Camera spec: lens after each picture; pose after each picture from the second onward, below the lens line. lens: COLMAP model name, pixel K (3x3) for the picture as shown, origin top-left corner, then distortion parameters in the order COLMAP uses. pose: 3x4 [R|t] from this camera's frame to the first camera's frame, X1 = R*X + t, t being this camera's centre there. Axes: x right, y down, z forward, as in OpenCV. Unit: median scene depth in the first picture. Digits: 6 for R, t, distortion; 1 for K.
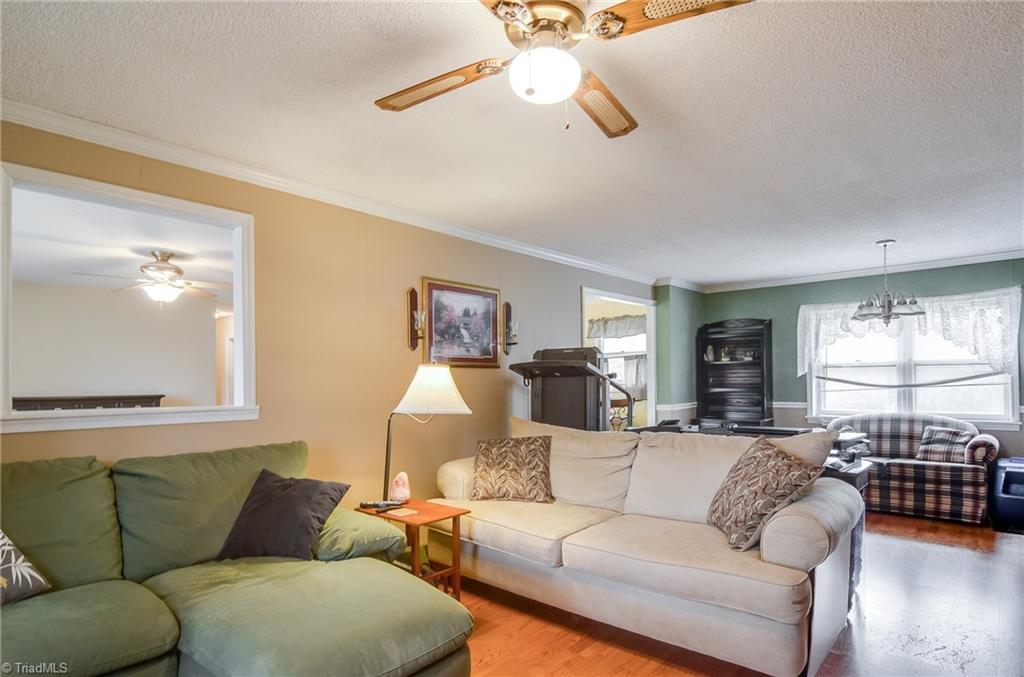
lens RADIAL K [[555.9, 0, 528.7], [0, 555.9, 358.5], [0, 0, 1]] dist [0.000382, 0.000193]
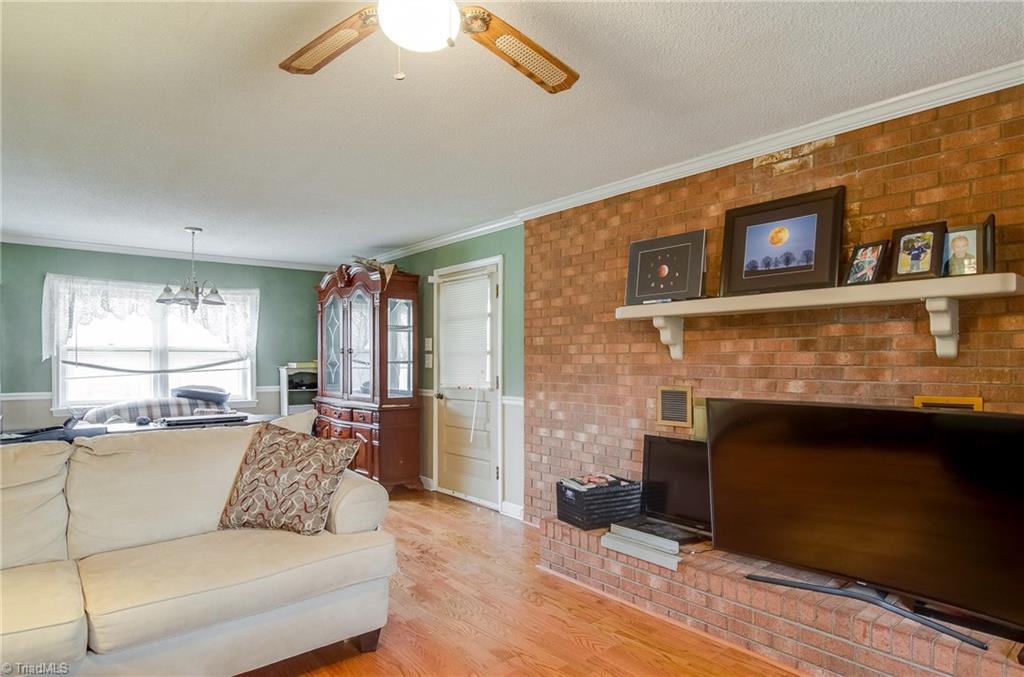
lens RADIAL K [[555.9, 0, 528.7], [0, 555.9, 358.5], [0, 0, 1]] dist [0.000382, 0.000193]
pose [[0.188526, 0.014323, 0.981964, -0.201465], [-0.038396, 0.999237, -0.007203, 0.008455], [-0.981317, -0.036346, 0.188932, 0.169683]]
